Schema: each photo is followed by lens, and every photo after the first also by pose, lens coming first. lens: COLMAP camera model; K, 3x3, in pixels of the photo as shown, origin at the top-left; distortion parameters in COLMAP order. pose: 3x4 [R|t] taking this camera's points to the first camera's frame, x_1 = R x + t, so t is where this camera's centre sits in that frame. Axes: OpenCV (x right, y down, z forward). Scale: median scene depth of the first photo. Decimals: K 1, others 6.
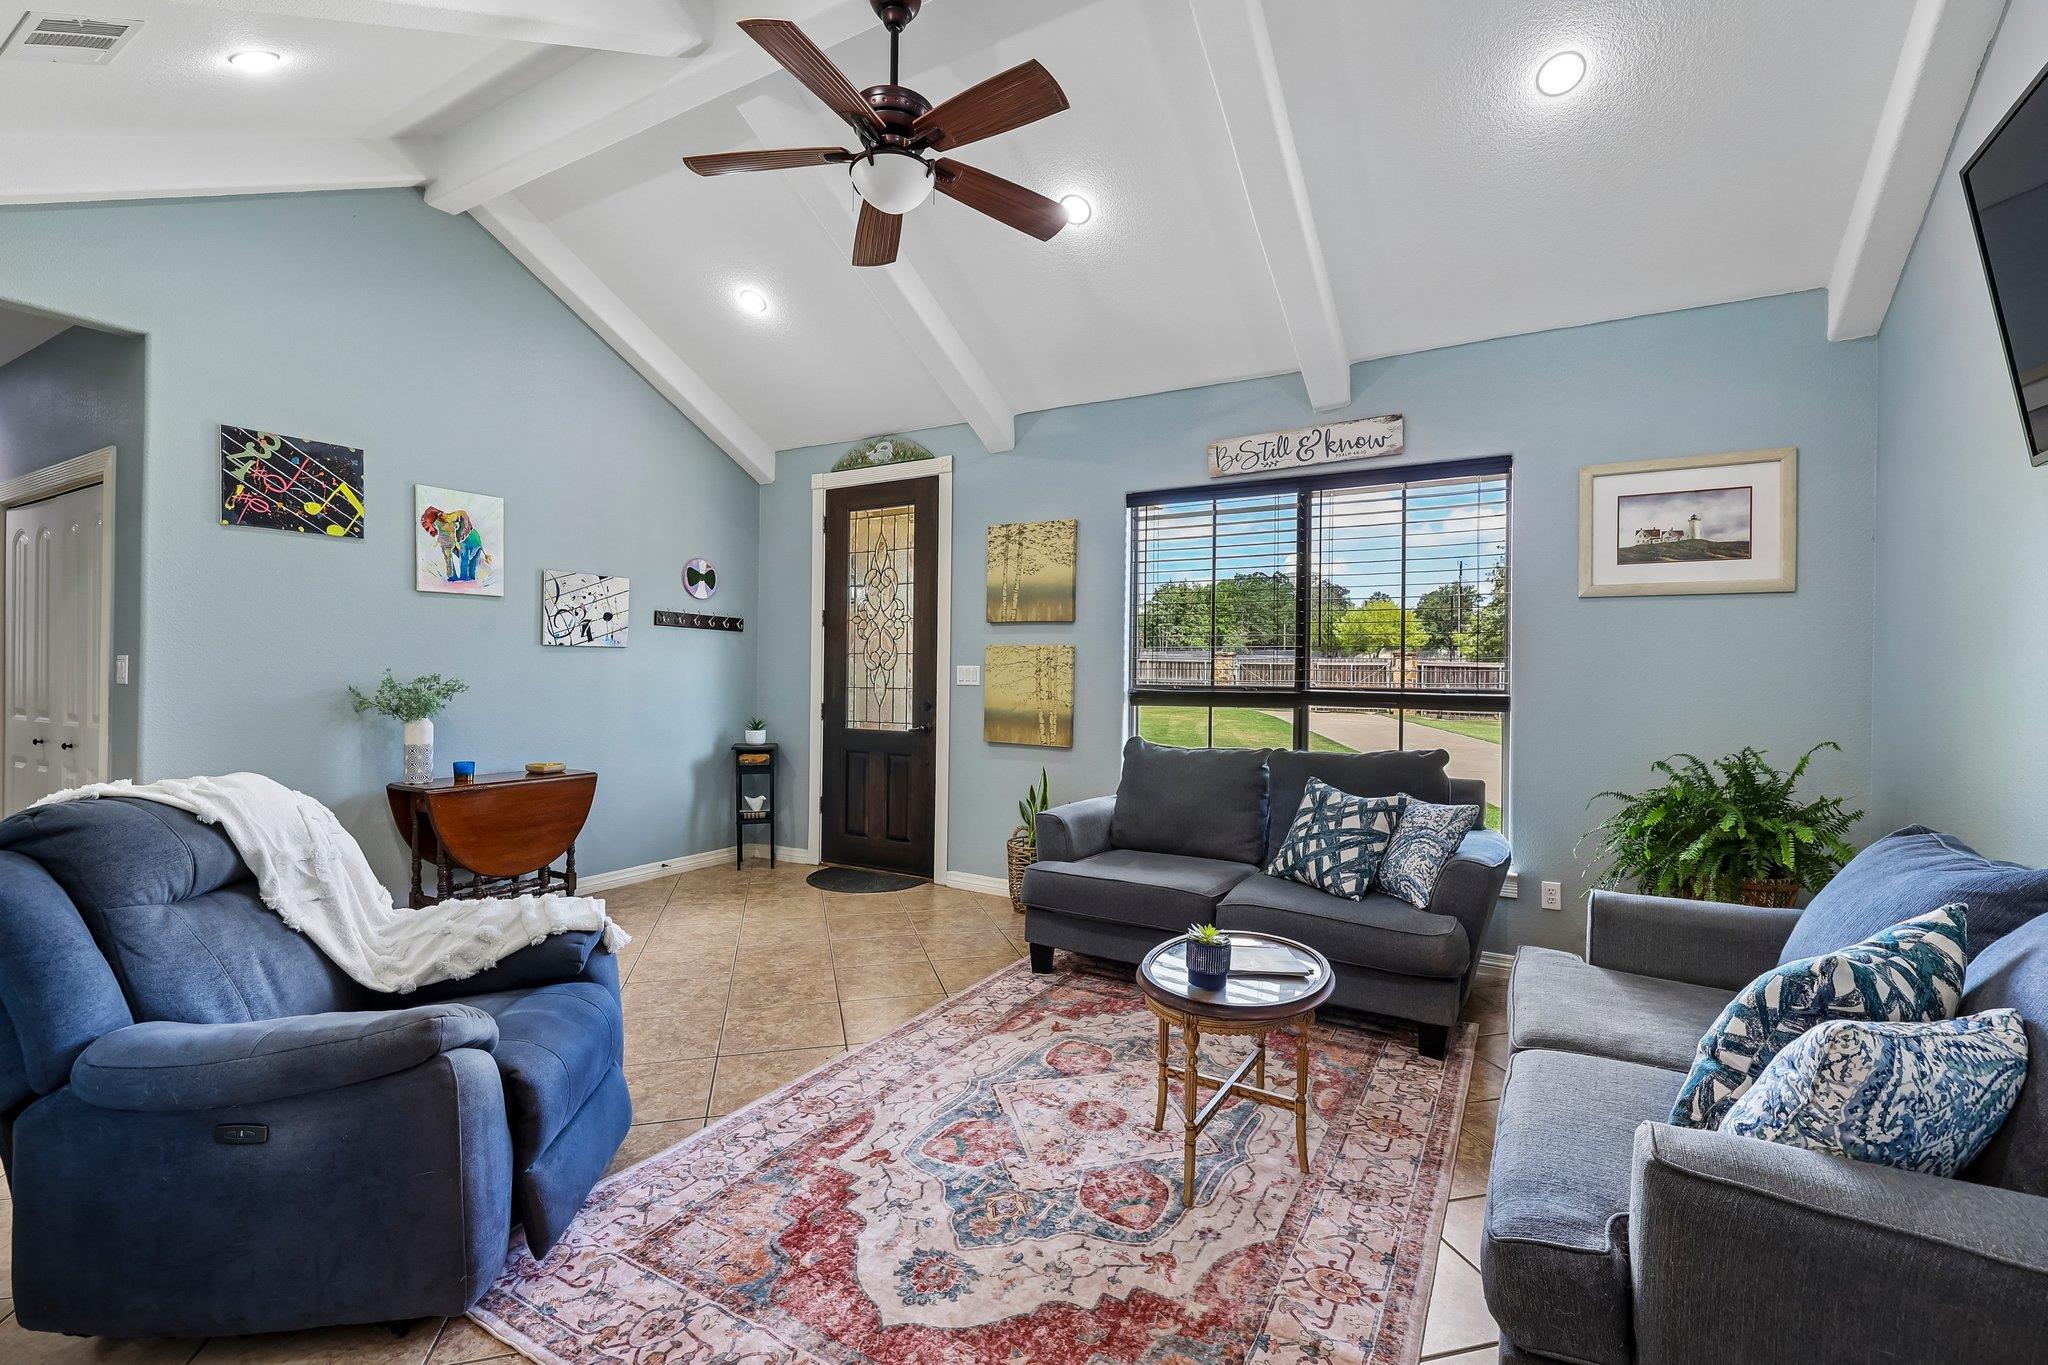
lens RADIAL K [[890.2, 0, 1022.1], [0, 890.2, 673.7], [0, 0, 1]] dist [-0.000569, 0.000302]
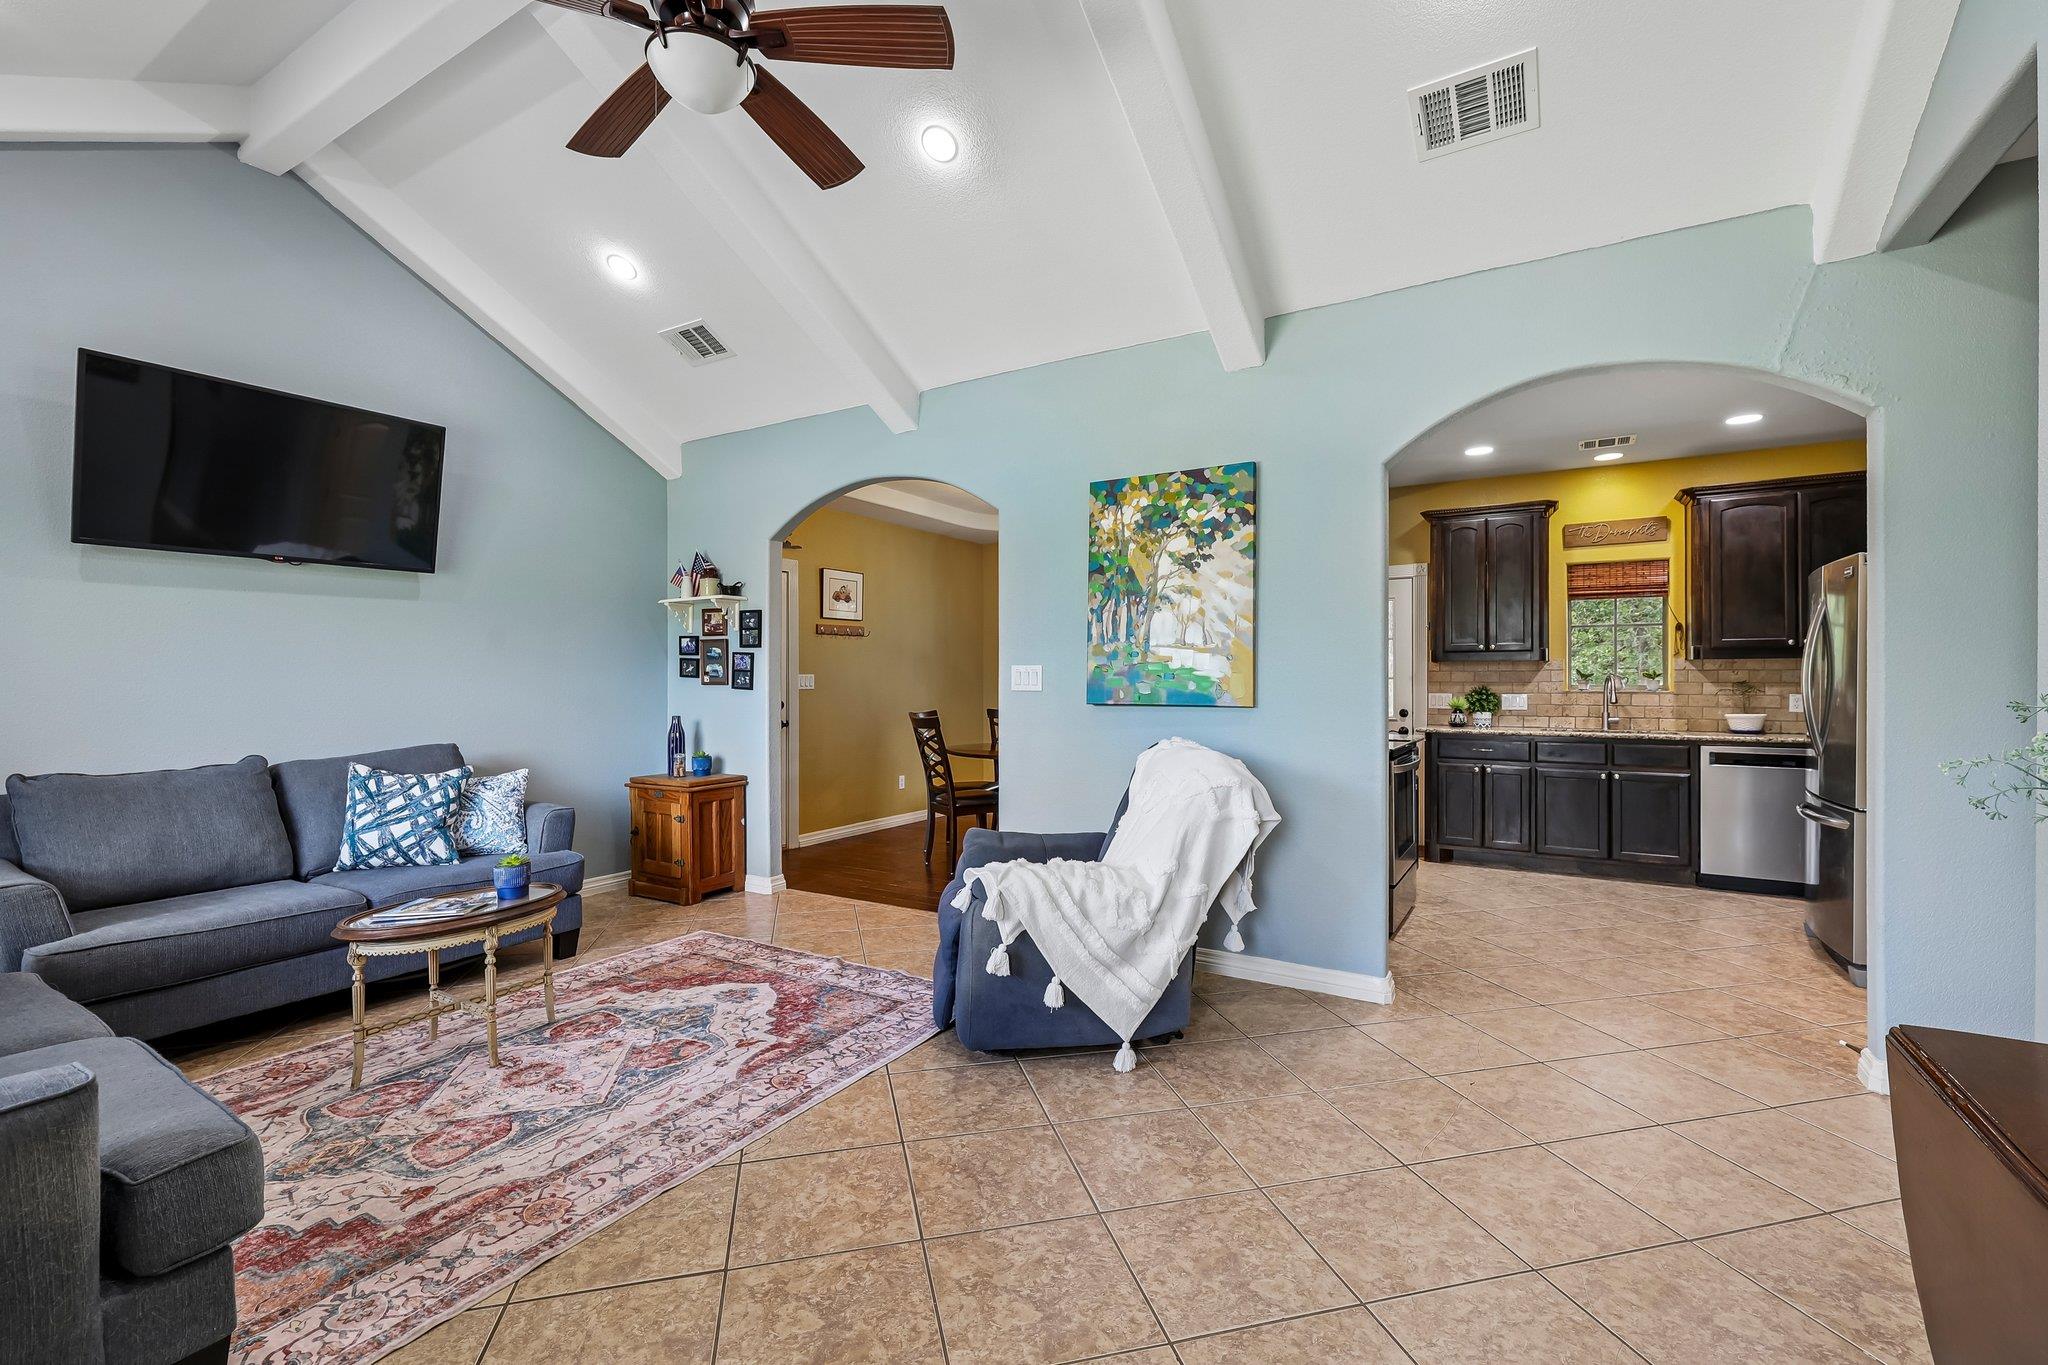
lens RADIAL K [[874.8, 0, 1028.4], [0, 874.8, 683.5], [0, 0, 1]] dist [-0.001588, 0.000948]
pose [[-0.999876, -0.011052, 0.011206, -0.316927], [-0.011012, 0.999933, 0.003648, 0.002663], [-0.011246, 0.003524, -0.999931, 1.234804]]
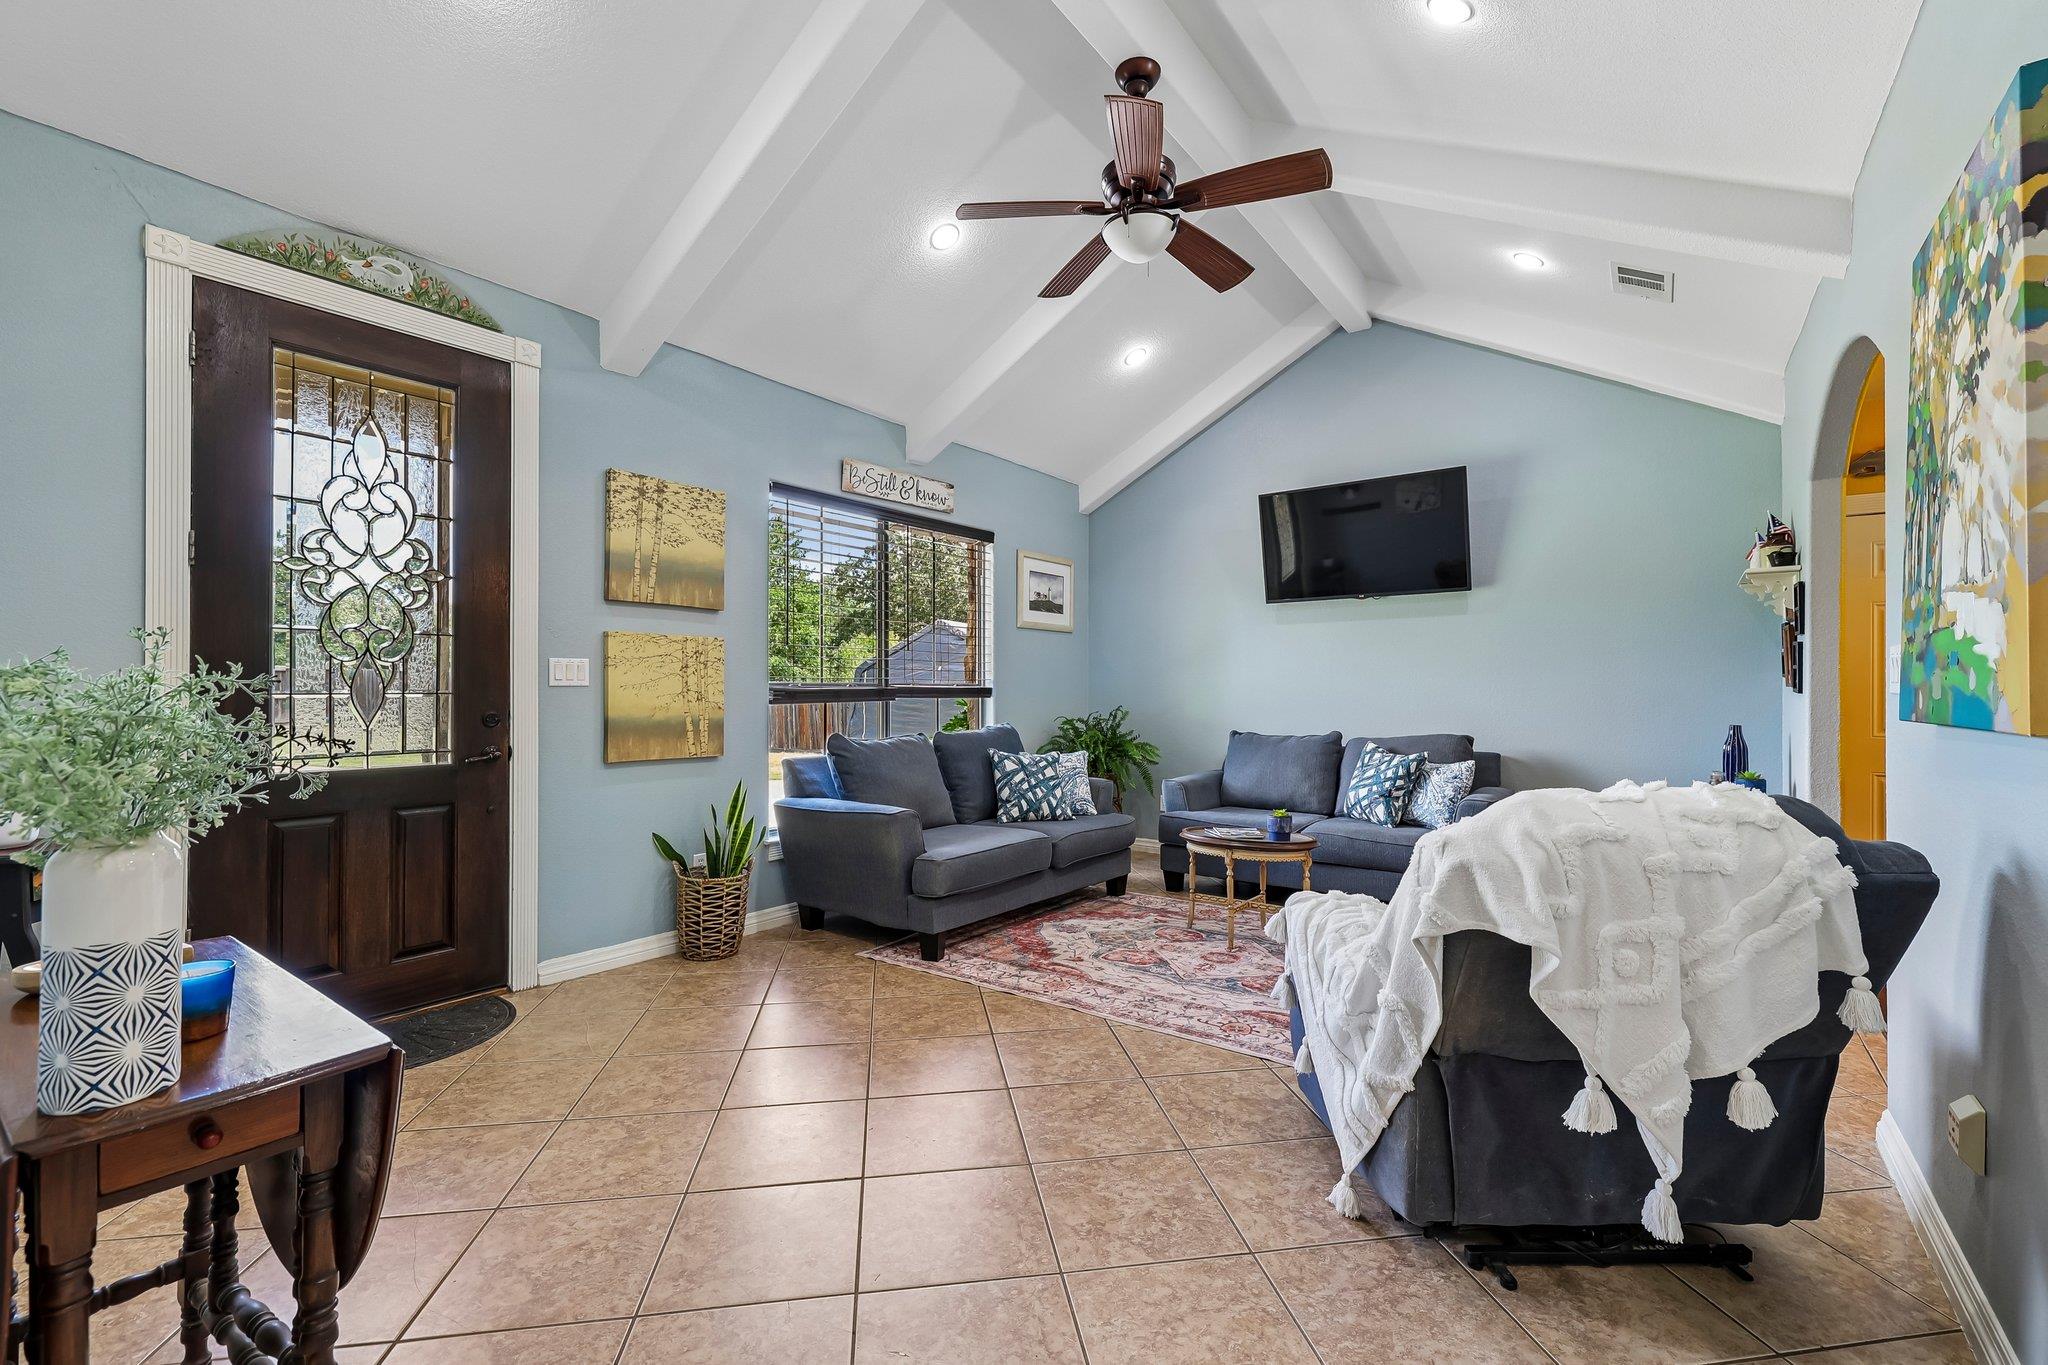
lens RADIAL K [[874.8, 0, 1028.4], [0, 874.8, 683.5], [0, 0, 1]] dist [-0.001588, 0.000948]
pose [[0.104090, -0.006875, 0.994544, -0.868333], [-0.002295, 0.999972, 0.007152, 0.006331], [-0.994565, -0.003027, 0.104071, 0.701983]]
